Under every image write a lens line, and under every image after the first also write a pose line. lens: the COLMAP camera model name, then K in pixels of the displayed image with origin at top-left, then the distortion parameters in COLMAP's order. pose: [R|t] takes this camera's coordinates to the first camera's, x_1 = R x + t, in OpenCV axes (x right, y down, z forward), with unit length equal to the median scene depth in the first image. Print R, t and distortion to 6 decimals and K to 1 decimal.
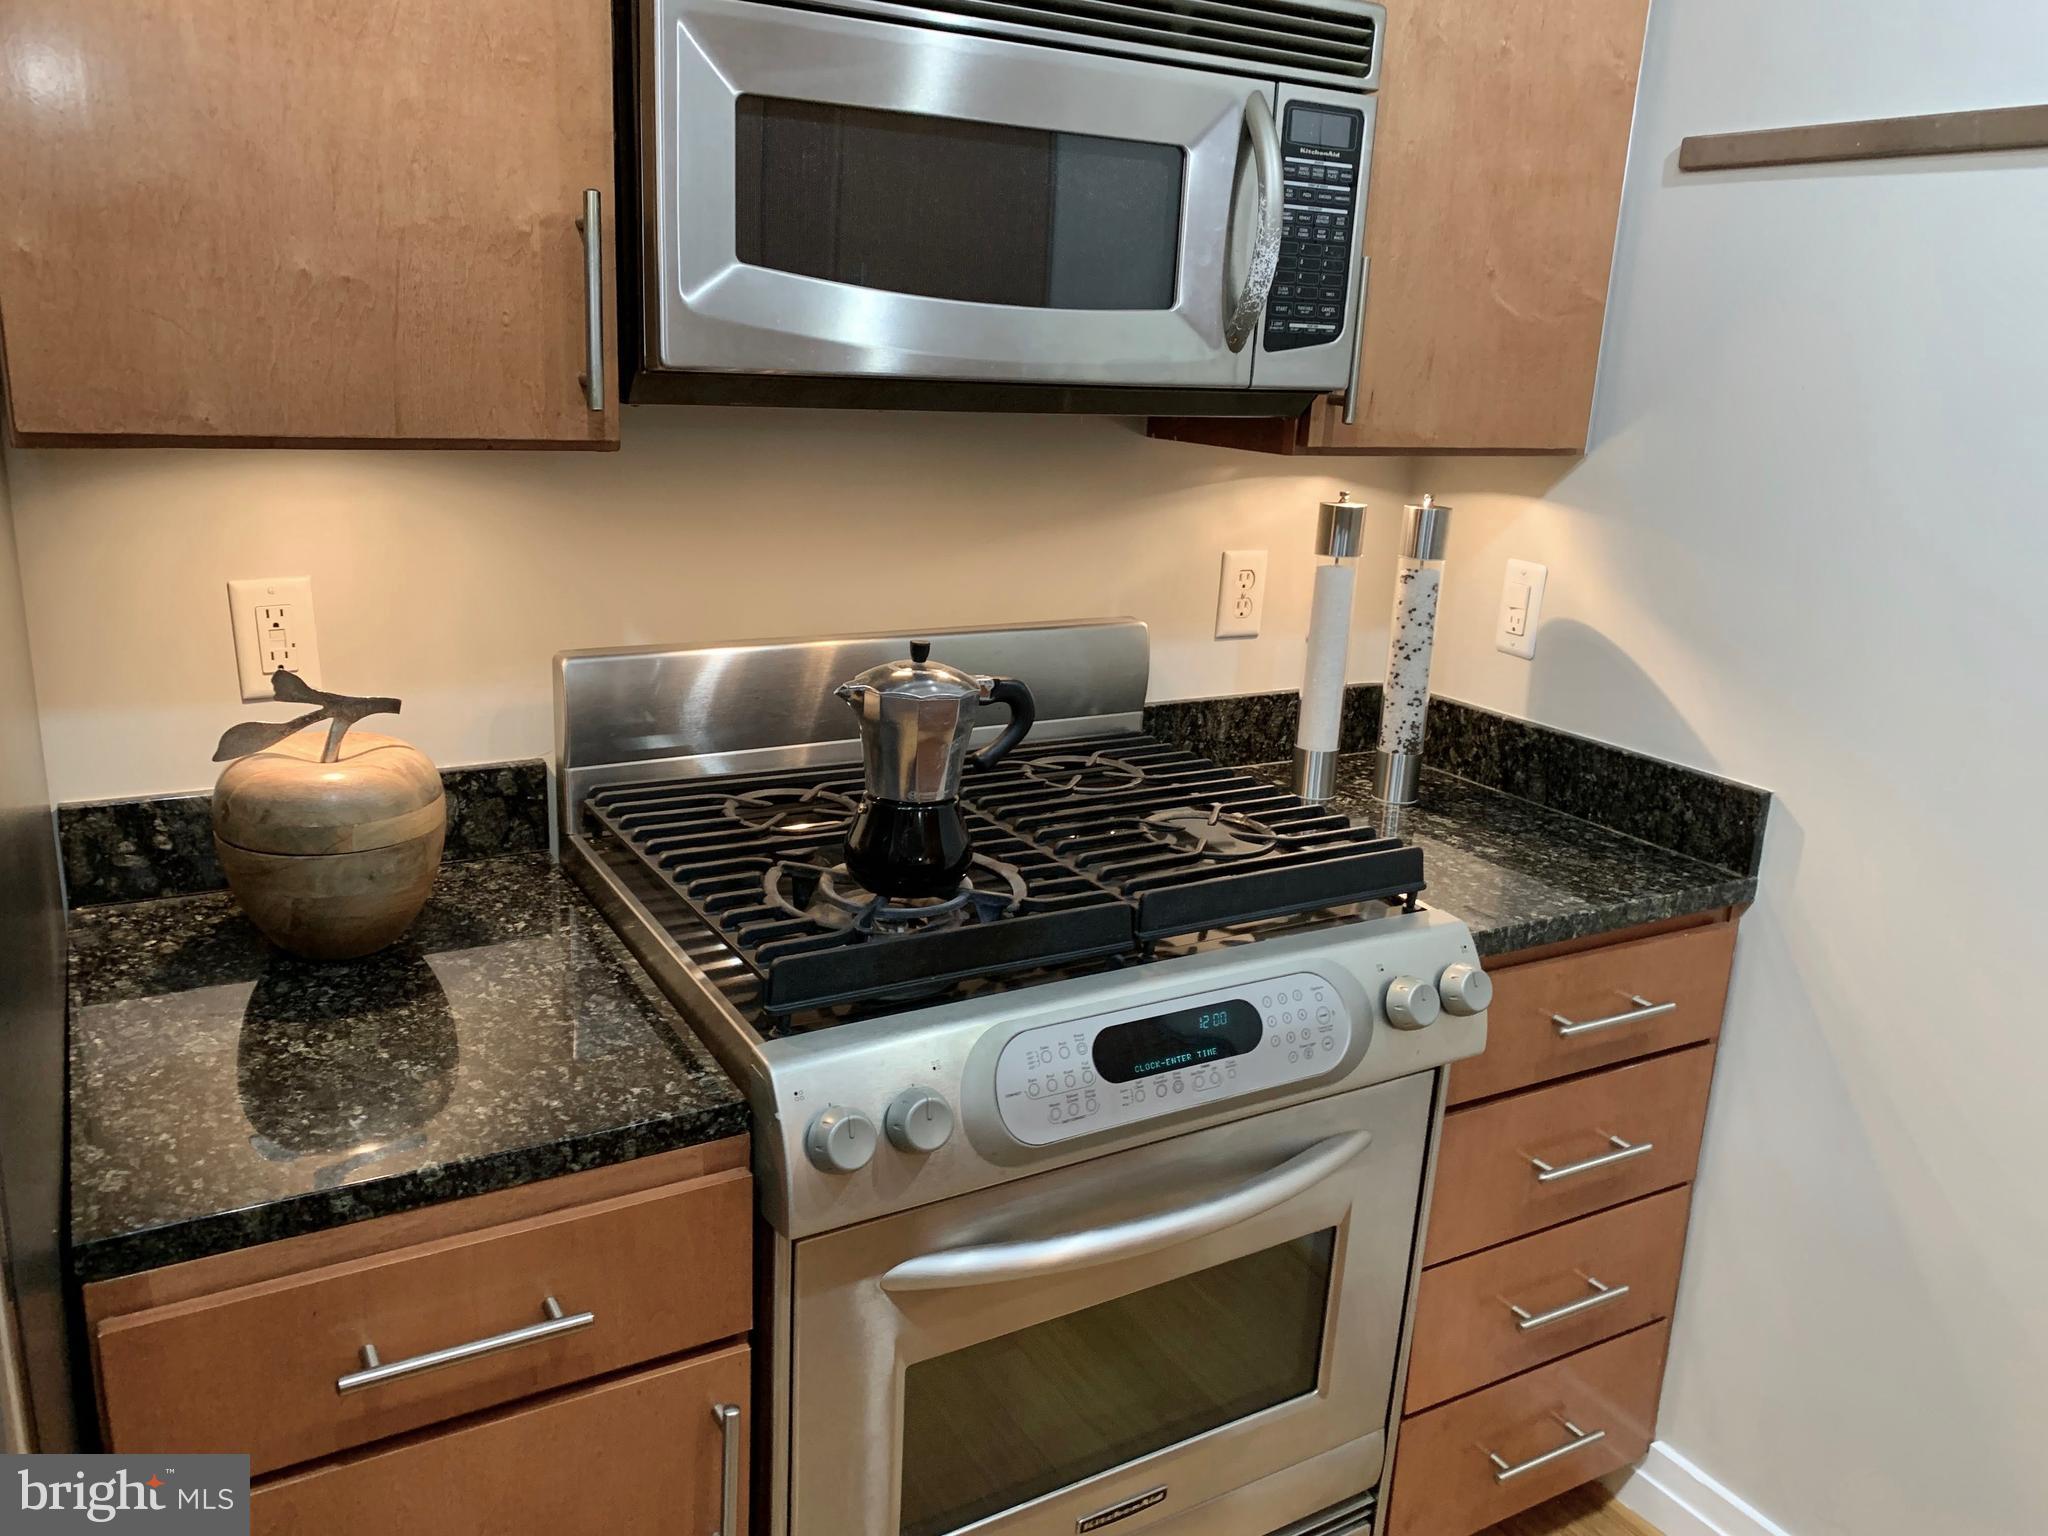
lens RADIAL K [[1567.3, 0, 1018.7], [0, 1567.3, 771.1], [0, 0, 1]] dist [0.029926, -0.027016]
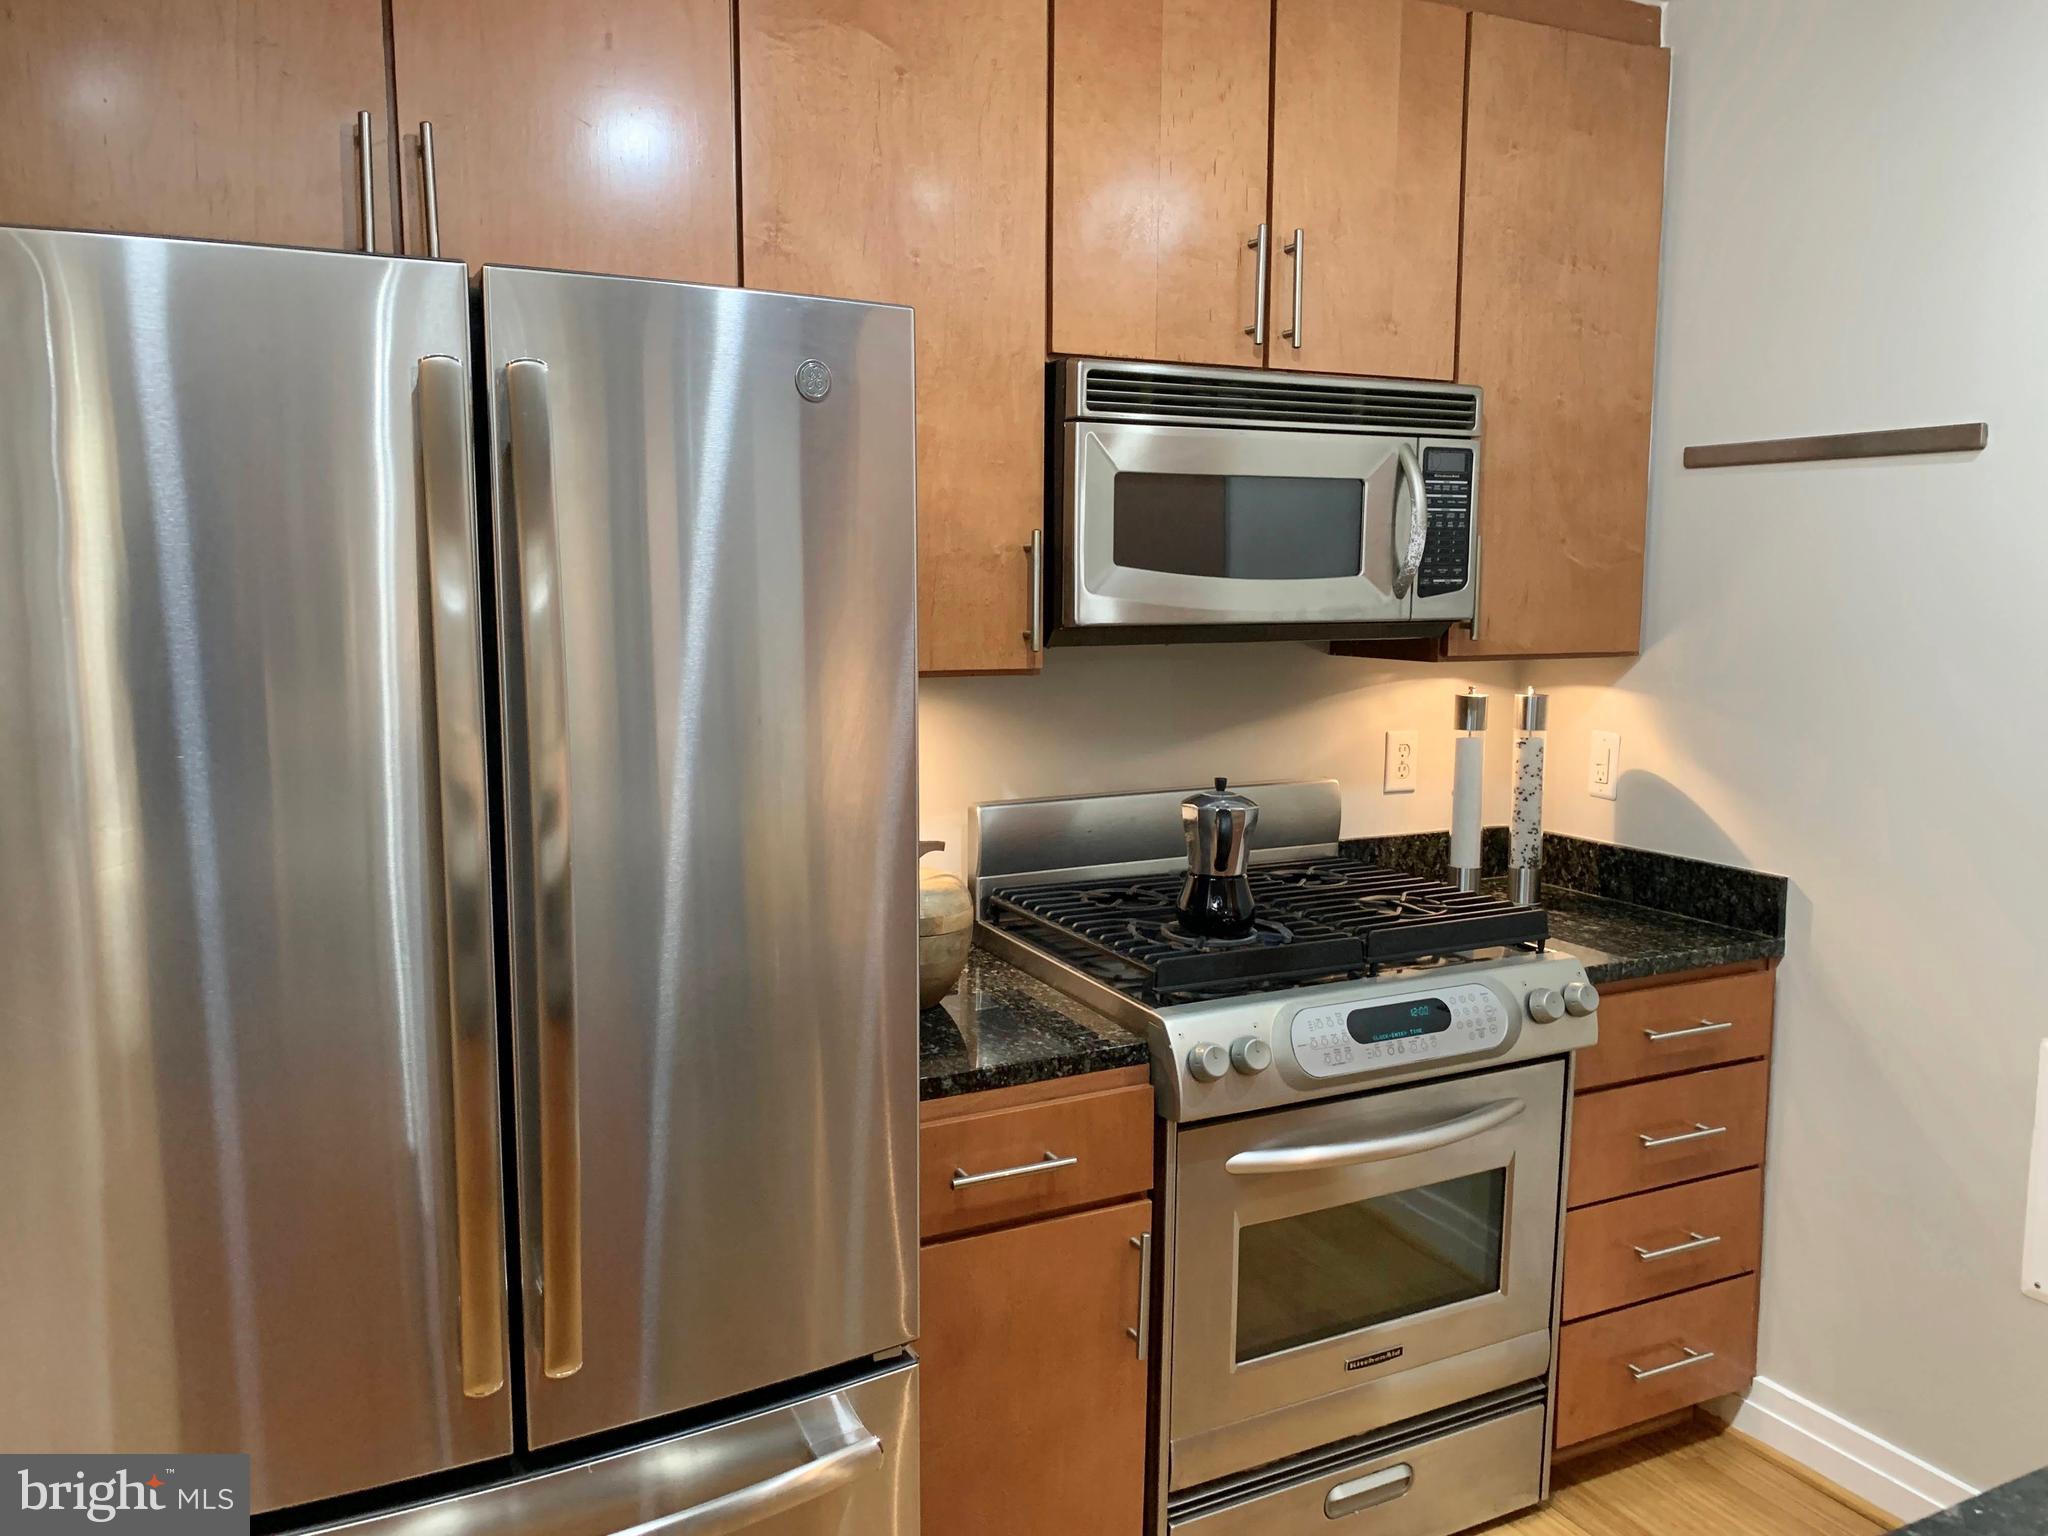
lens RADIAL K [[1567.3, 0, 1012.4], [0, 1567.3, 763.7], [0, 0, 1]] dist [0.029926, -0.027016]
pose [[0.997136, -0.034183, -0.067458, -0.146299], [0.023698, 0.988322, -0.150529, 0.122330], [0.071816, 0.148499, 0.986301, -0.547283]]
